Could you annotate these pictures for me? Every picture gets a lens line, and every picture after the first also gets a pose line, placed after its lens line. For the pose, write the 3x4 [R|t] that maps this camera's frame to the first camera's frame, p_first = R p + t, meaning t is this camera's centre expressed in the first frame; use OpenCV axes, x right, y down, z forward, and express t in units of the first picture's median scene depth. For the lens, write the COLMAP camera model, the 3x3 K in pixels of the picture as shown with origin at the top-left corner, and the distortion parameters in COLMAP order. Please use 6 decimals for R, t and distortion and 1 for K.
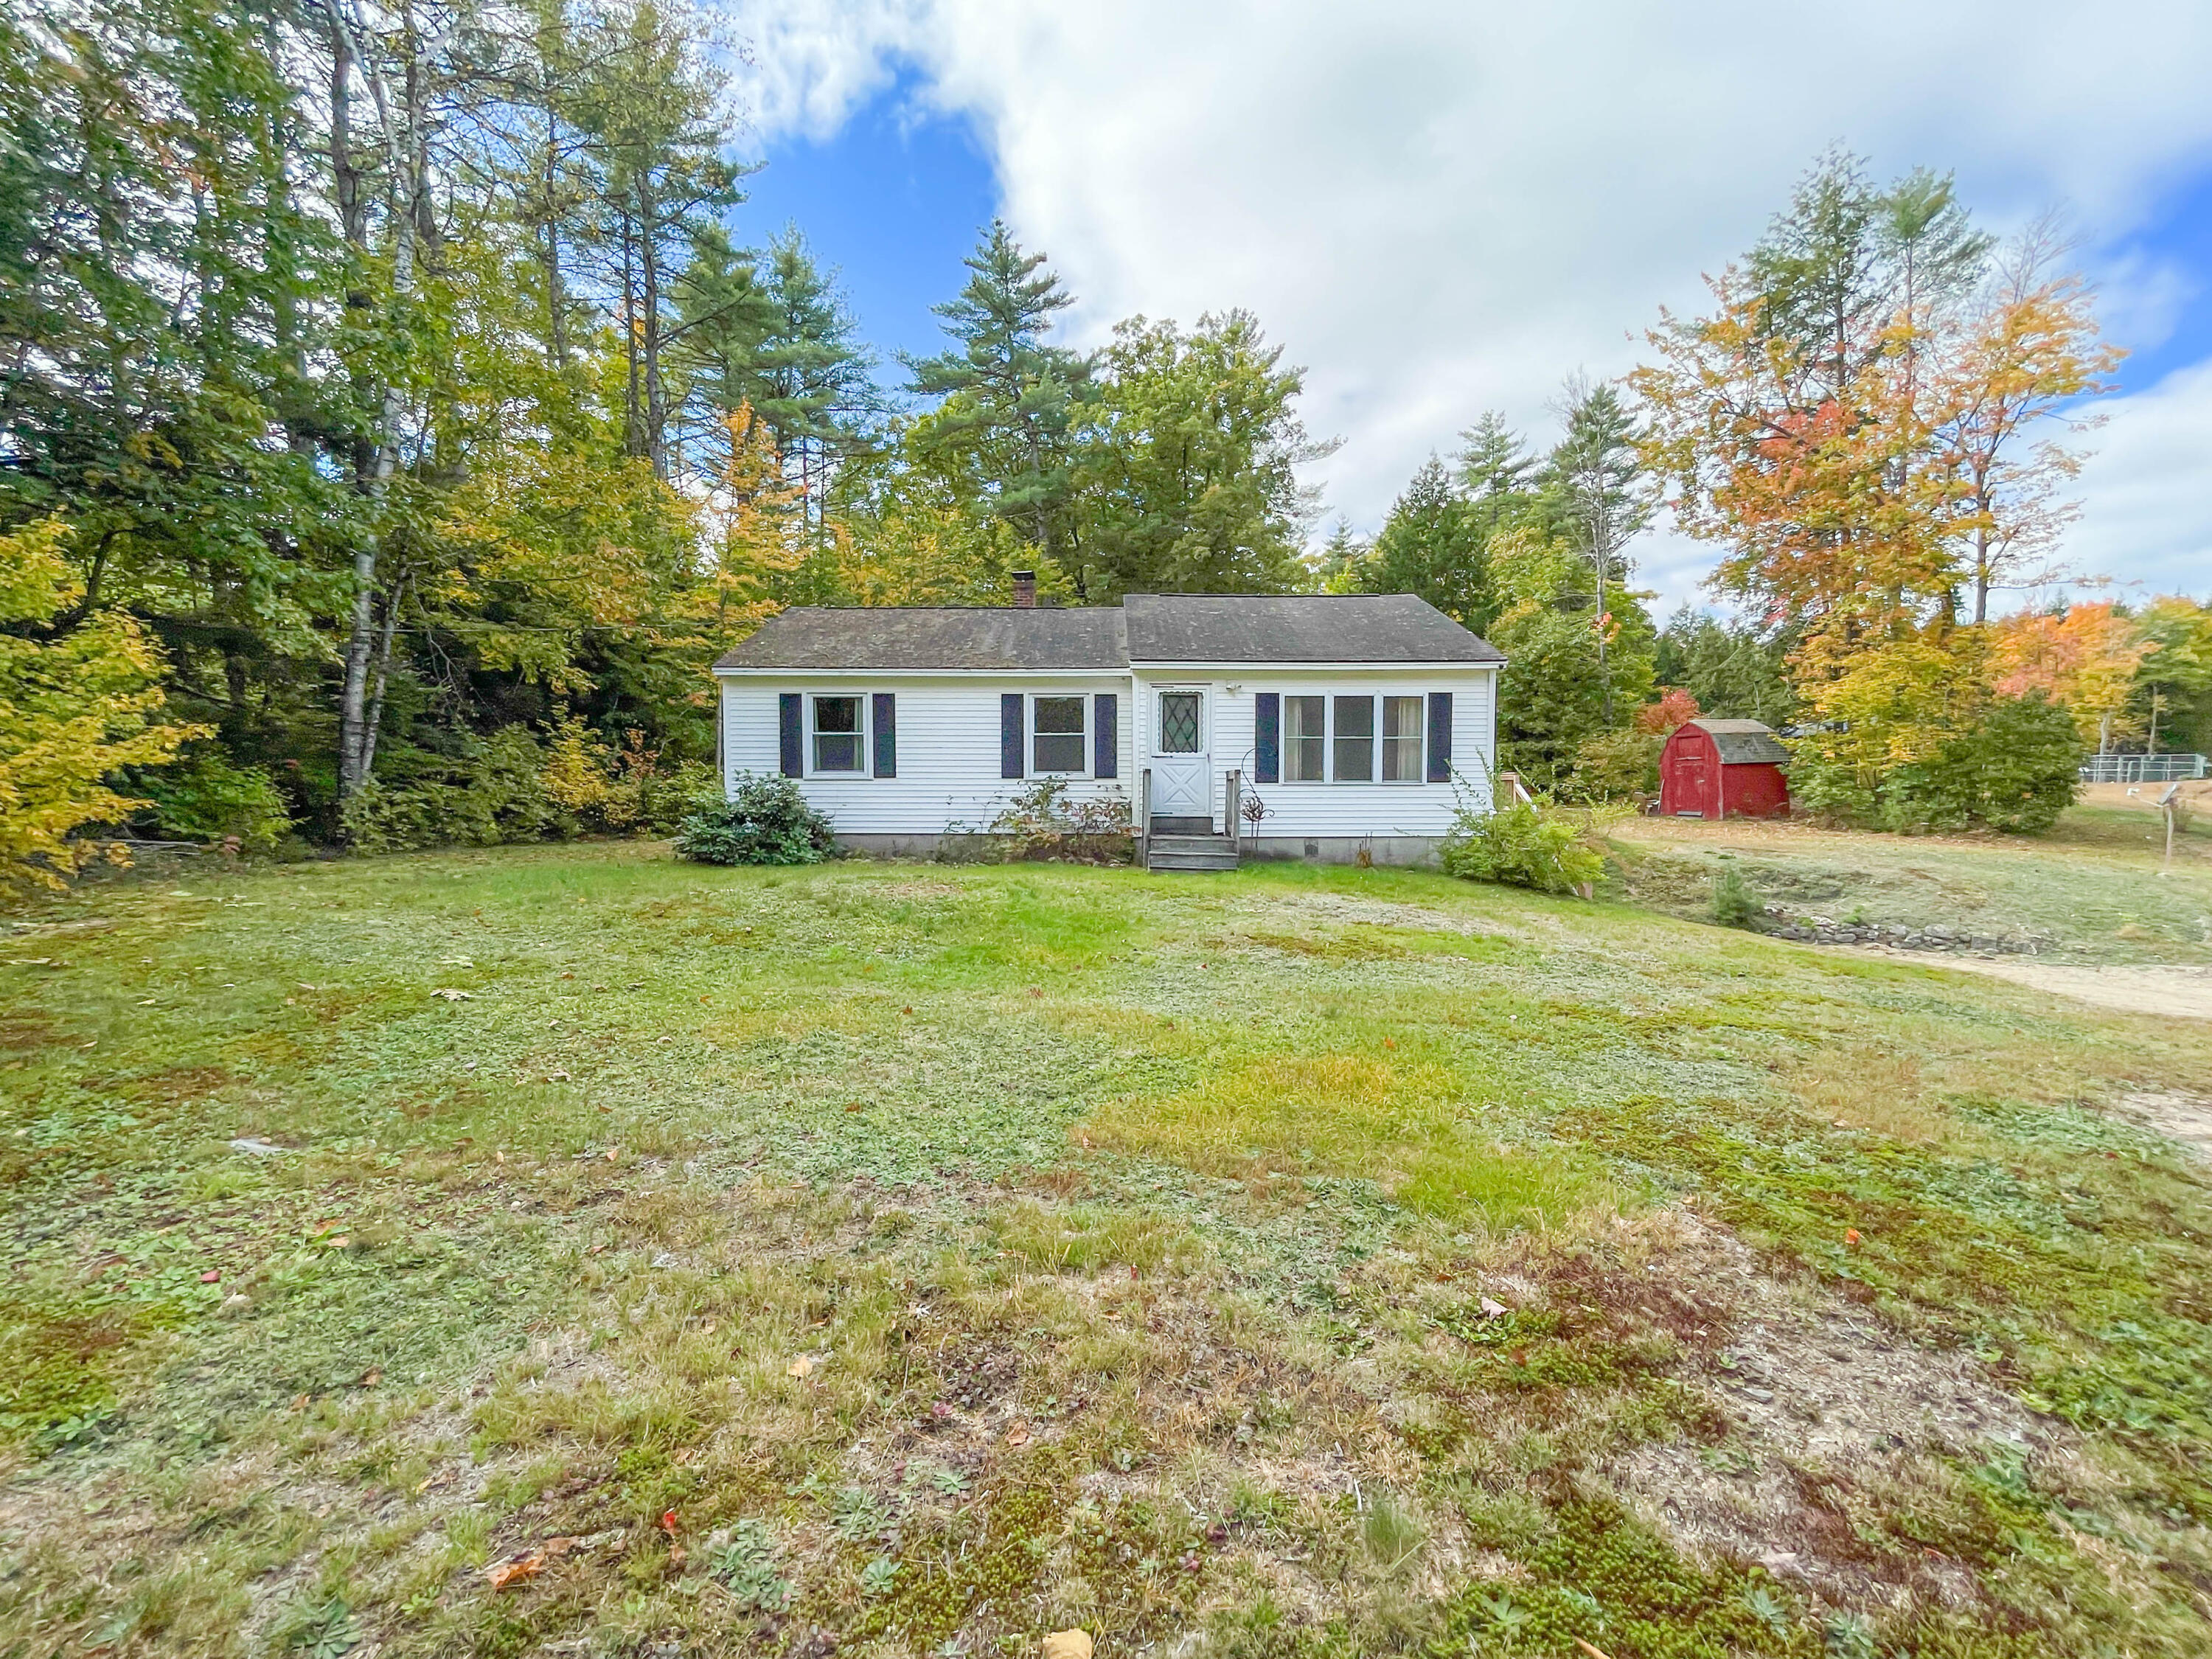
lens RADIAL K [[907.0, 0, 1106.9], [0, 907.0, 838.3], [0, 0, 1]] dist [-0.001202, -0.000071]
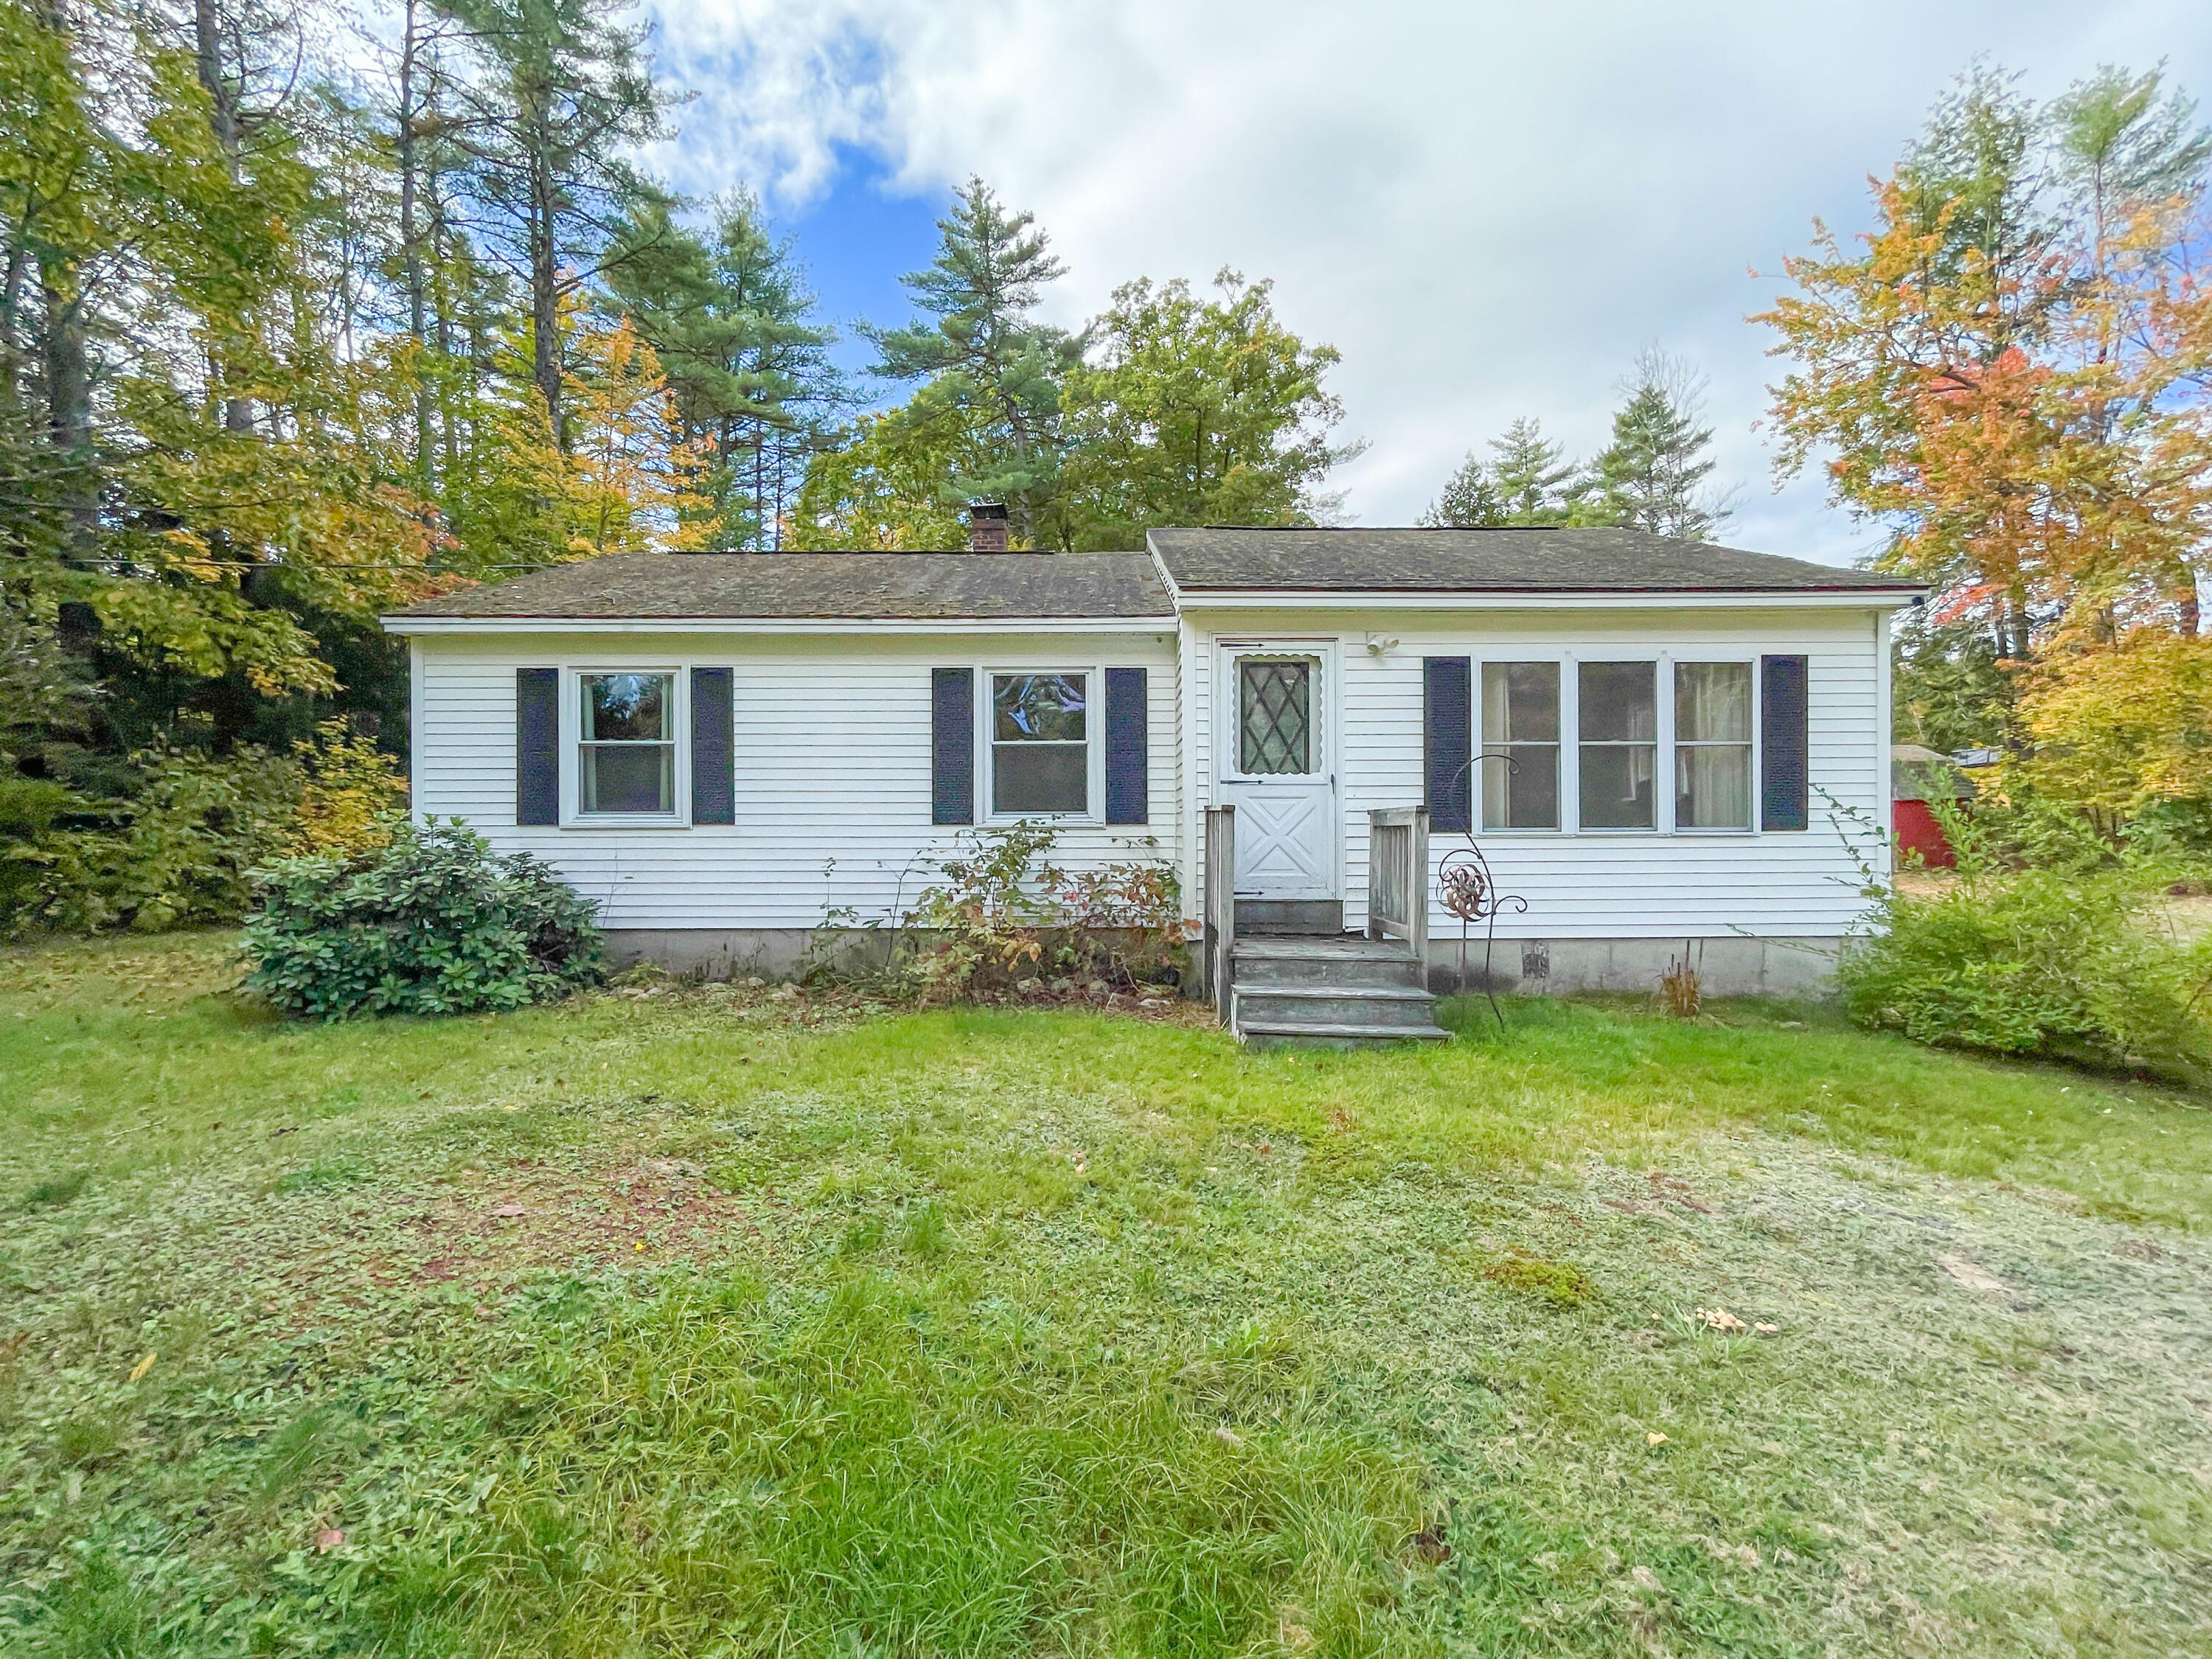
lens RADIAL K [[924.7, 0, 1100.6], [0, 924.7, 829.0], [0, 0, 1]] dist [0.000803, 0.000590]
pose [[0.999992, -0.003946, 0.000049, -0.017029], [0.003942, 0.998333, -0.057590, -0.032174], [0.000179, 0.057590, 0.998340, 0.457377]]
